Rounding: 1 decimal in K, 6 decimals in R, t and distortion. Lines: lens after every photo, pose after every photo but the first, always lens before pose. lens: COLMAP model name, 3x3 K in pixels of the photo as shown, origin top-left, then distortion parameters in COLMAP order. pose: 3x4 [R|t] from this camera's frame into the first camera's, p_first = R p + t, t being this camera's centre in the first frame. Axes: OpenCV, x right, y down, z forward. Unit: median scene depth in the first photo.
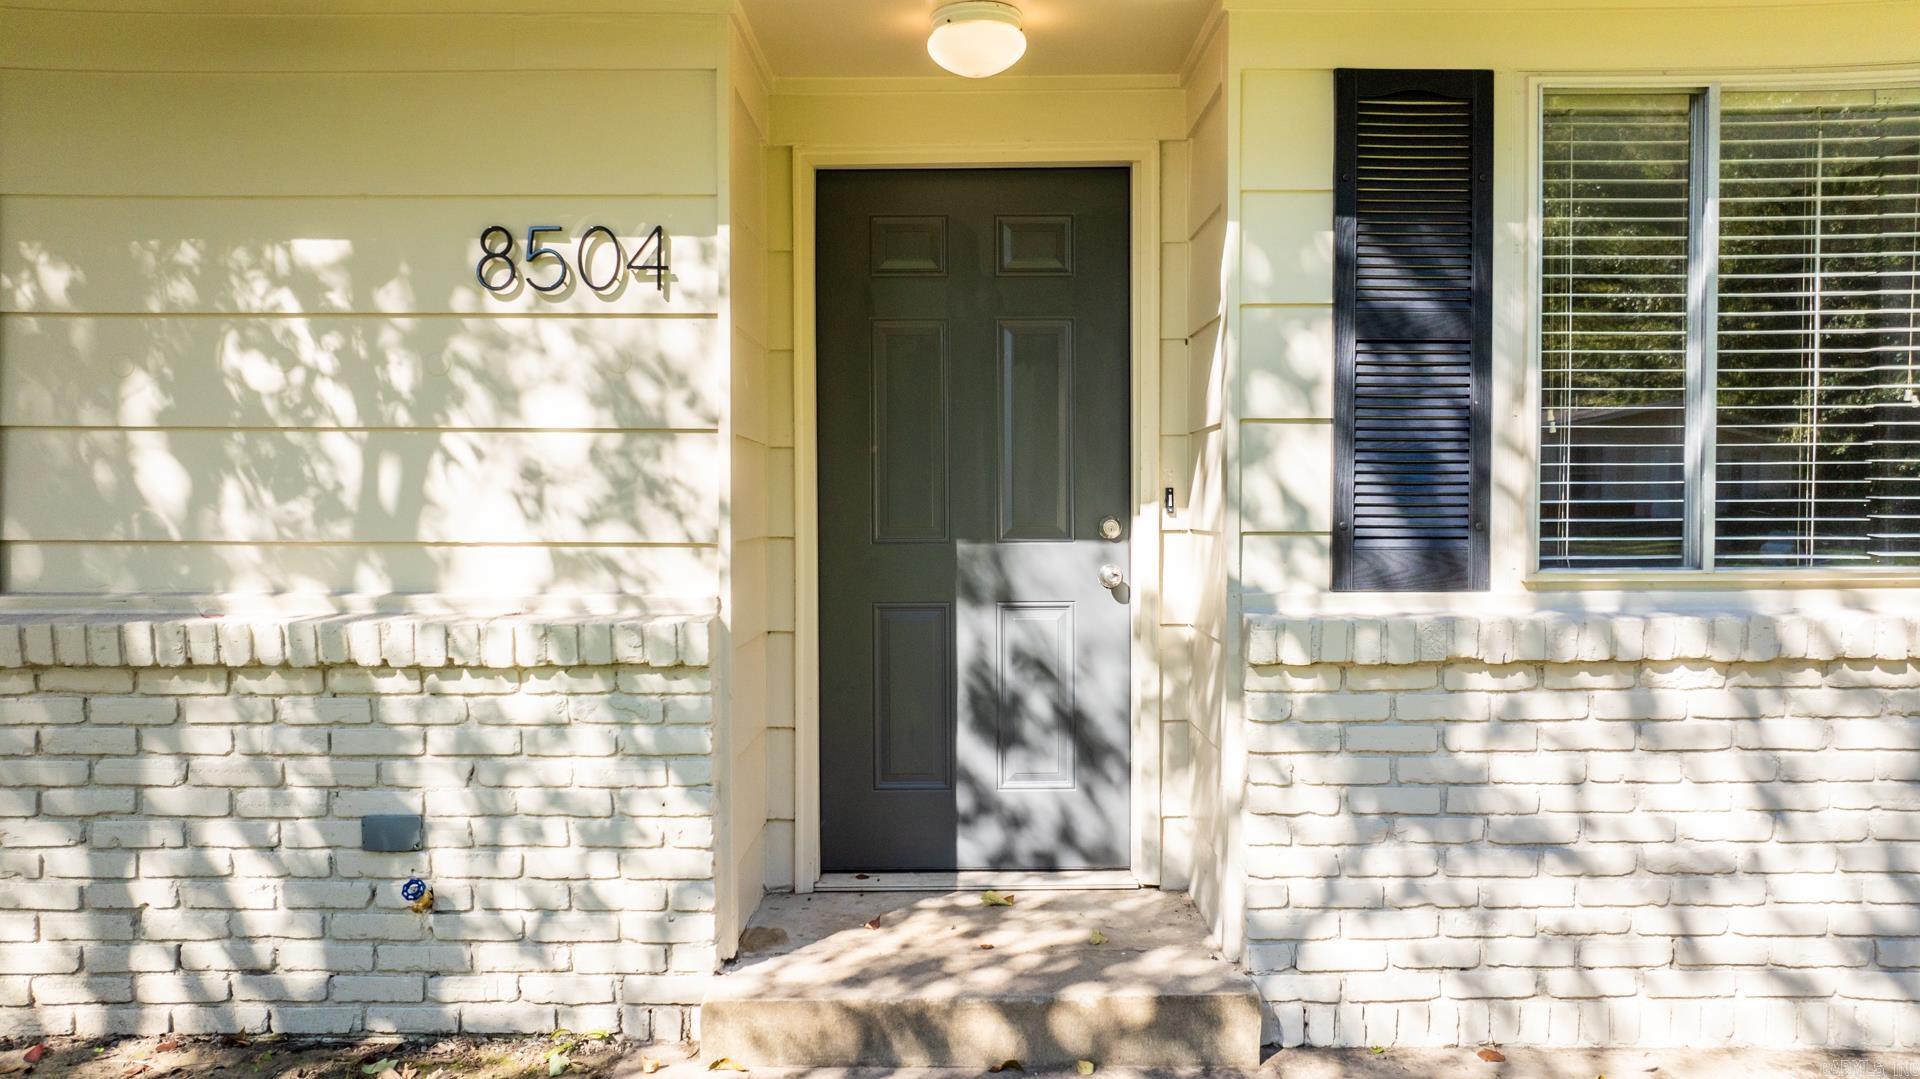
lens RADIAL K [[1348.3, 0, 963.4], [0, 1348.3, 537.5], [0, 0, 1]] dist [-0.019723, -0.003763]
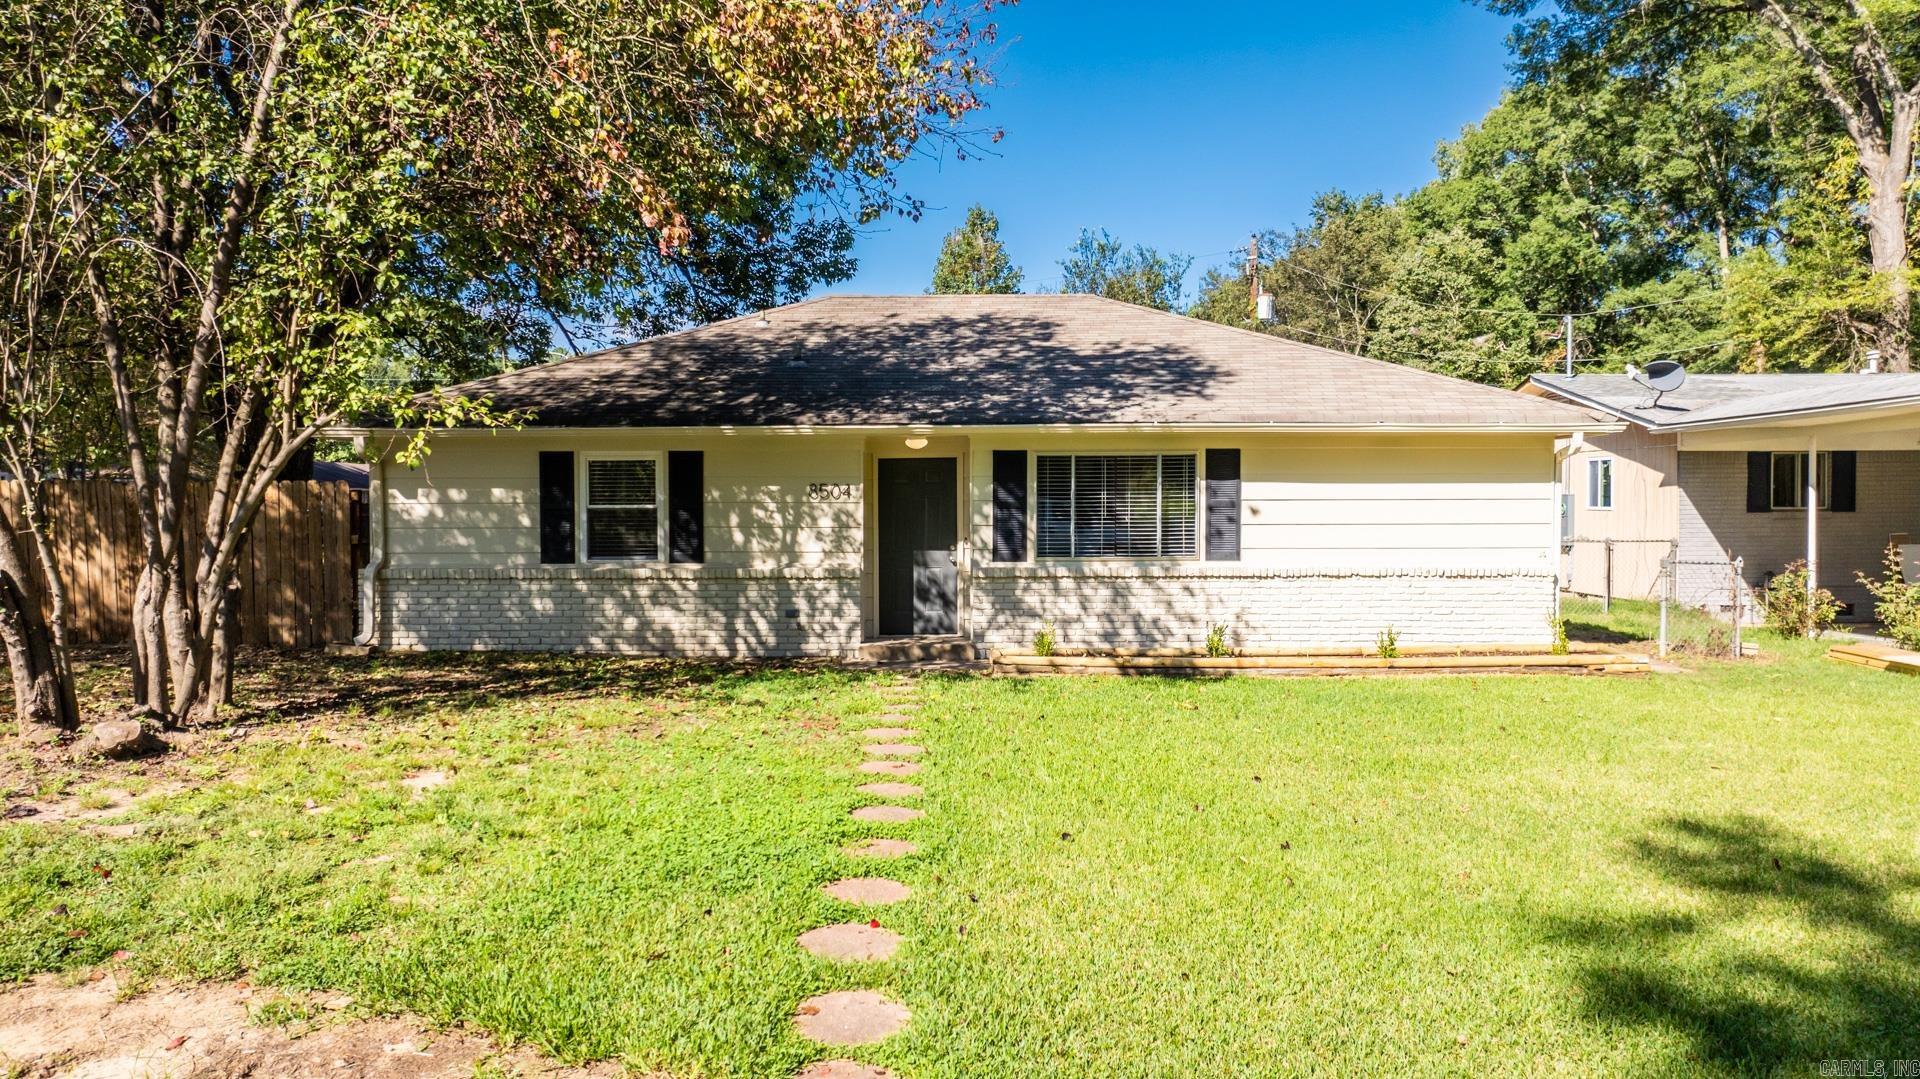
lens RADIAL K [[1348.3, 0, 954.6], [0, 1348.3, 535.5], [0, 0, 1]] dist [-0.019723, -0.003763]
pose [[0.999999, 0.000058, -0.001170, 0.150613], [-0.000059, 1.000000, -0.000788, -0.047464], [0.001170, 0.000788, 0.999999, -3.696133]]
